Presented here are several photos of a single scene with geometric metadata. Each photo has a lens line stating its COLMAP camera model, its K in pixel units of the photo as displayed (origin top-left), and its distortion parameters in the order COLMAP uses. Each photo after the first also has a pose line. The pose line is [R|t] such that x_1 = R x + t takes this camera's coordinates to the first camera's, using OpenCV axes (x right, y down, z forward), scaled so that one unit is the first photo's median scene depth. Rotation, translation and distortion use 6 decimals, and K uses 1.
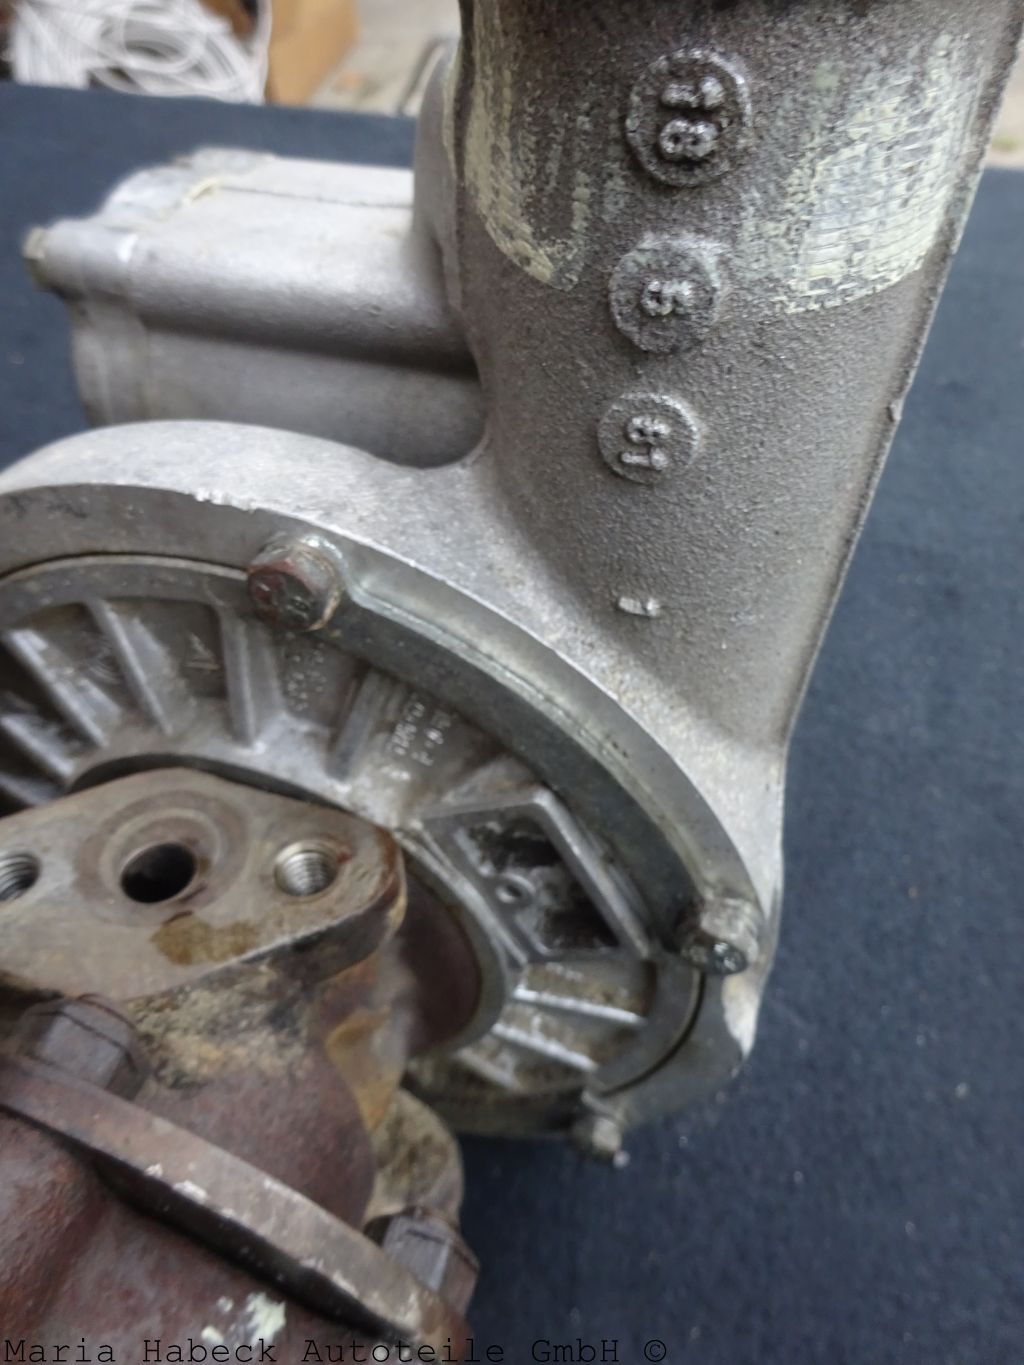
lens RADIAL K [[1008.9, 0, 512.0], [0, 1008.9, 682.5], [0, 0, 1]] dist [0.039283, -0.041488]
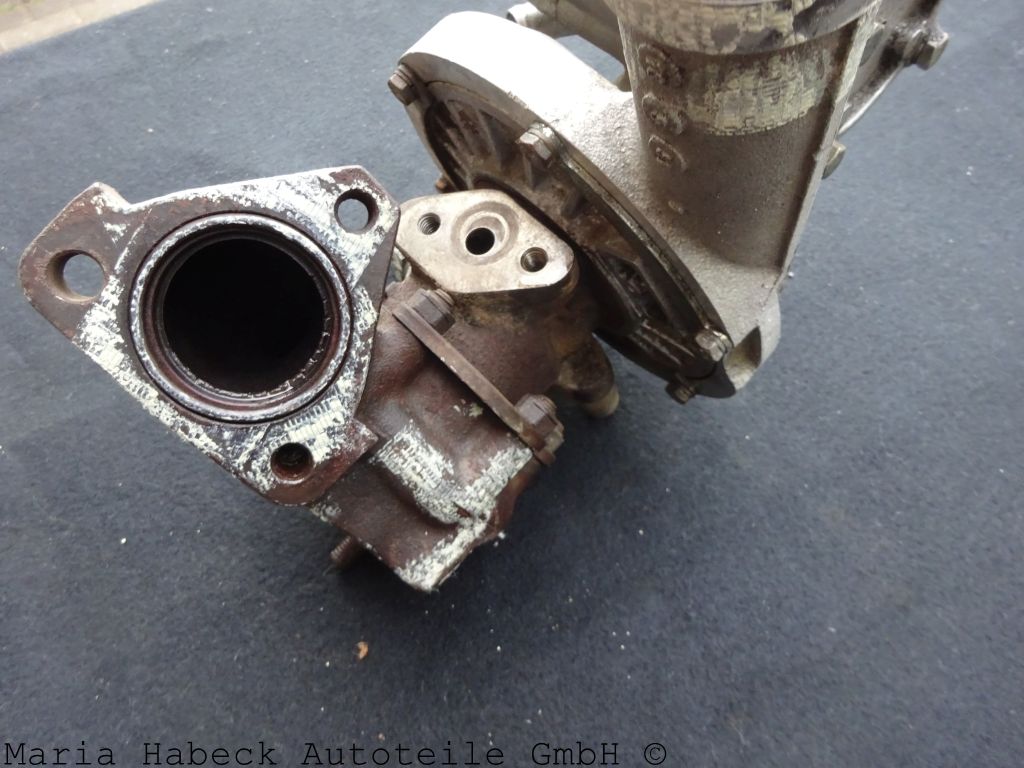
lens RADIAL K [[756.8, 0, 512.0], [0, 756.8, 384.0], [0, 0, 1]] dist [0.039283, -0.041488]
pose [[0.857394, 0.378955, -0.348235, 0.493441], [-0.137445, 0.820655, 0.554647, -0.569424], [0.495967, -0.427689, 0.755711, -0.493321]]
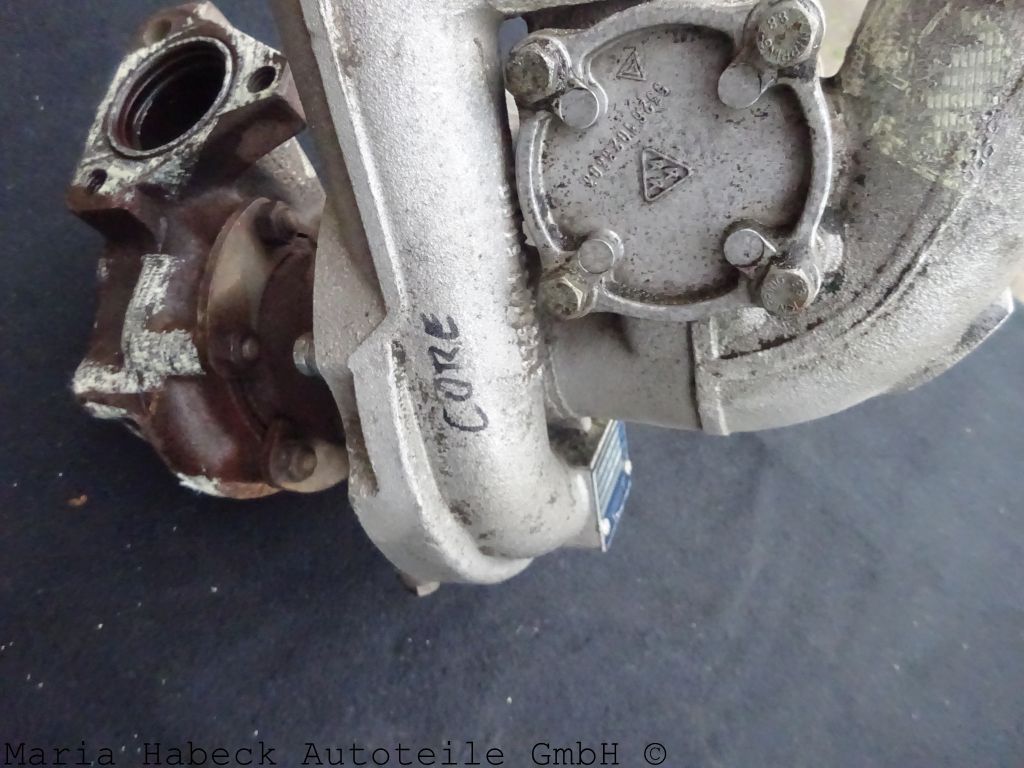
lens RADIAL K [[756.8, 0, 512.0], [0, 756.8, 384.0], [0, 0, 1]] dist [0.039283, -0.041488]
pose [[-0.038123, 0.421162, -0.906184, 1.700351], [-0.545980, 0.750738, 0.371886, -0.449010], [0.836931, 0.508935, 0.201326, 1.289336]]
